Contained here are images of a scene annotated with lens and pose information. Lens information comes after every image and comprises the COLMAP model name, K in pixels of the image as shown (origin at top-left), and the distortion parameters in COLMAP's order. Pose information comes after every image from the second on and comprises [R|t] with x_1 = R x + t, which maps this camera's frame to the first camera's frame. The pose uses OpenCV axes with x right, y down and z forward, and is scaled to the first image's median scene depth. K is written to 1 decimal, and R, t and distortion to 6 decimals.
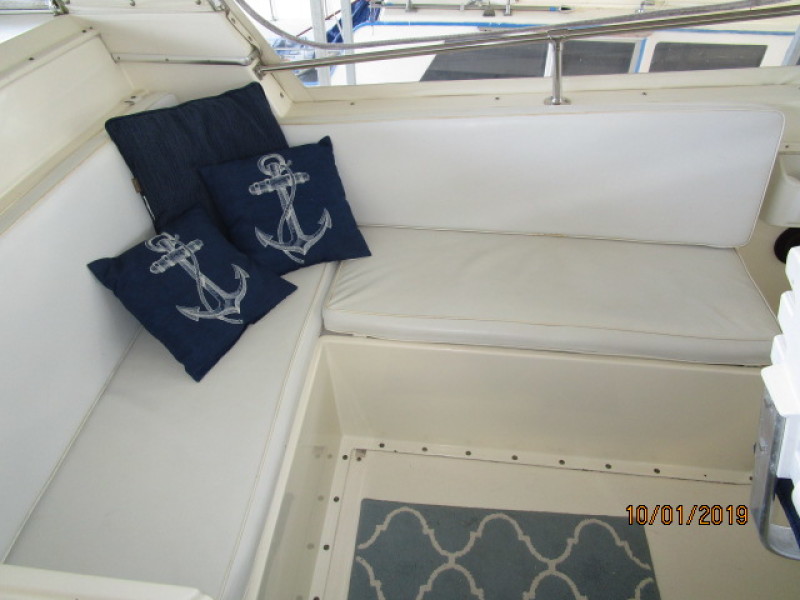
lens RADIAL K [[567.0, 0, 397.6], [0, 567.0, 300.7], [0, 0, 1]] dist [-0.014147, -0.008533]
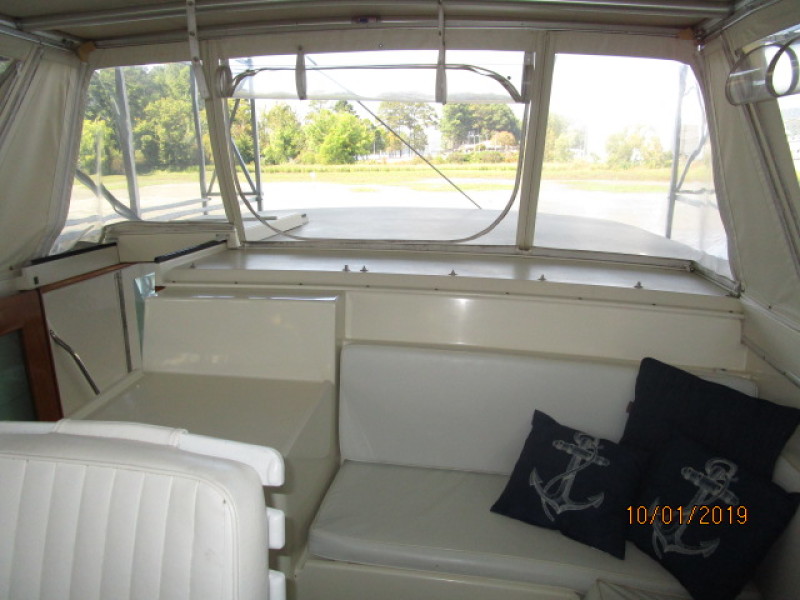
lens RADIAL K [[567.0, 0, 396.8], [0, 567.0, 301.7], [0, 0, 1]] dist [-0.014147, -0.008533]
pose [[-0.069771, 0.267496, -0.961030, 0.656286], [-0.668028, 0.702940, 0.244158, -0.306891], [0.740858, 0.659030, 0.129651, 0.286965]]
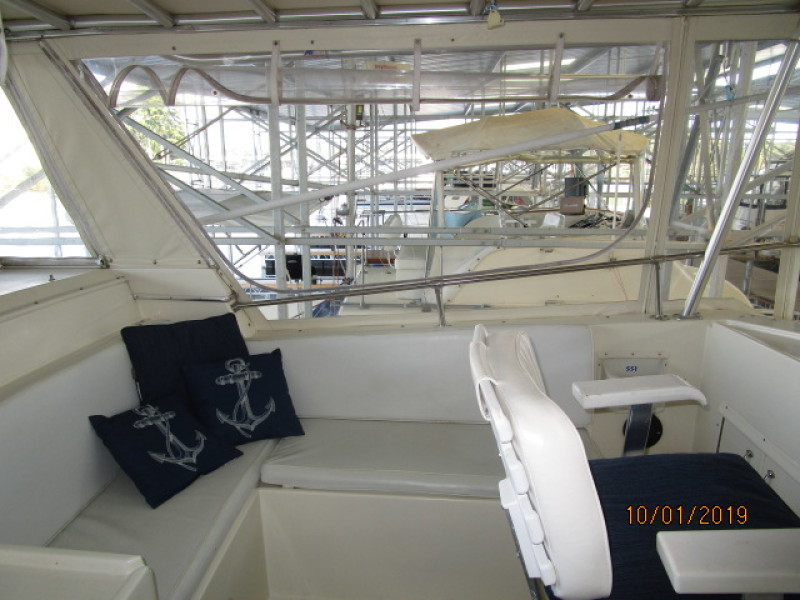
lens RADIAL K [[567.0, 0, 396.4], [0, 567.0, 300.3], [0, 0, 1]] dist [-0.014147, -0.008533]
pose [[0.999275, 0.008840, 0.037030, 0.117836], [0.009883, 0.879092, -0.476550, 0.282429], [-0.036766, 0.476571, 0.878367, -0.300707]]
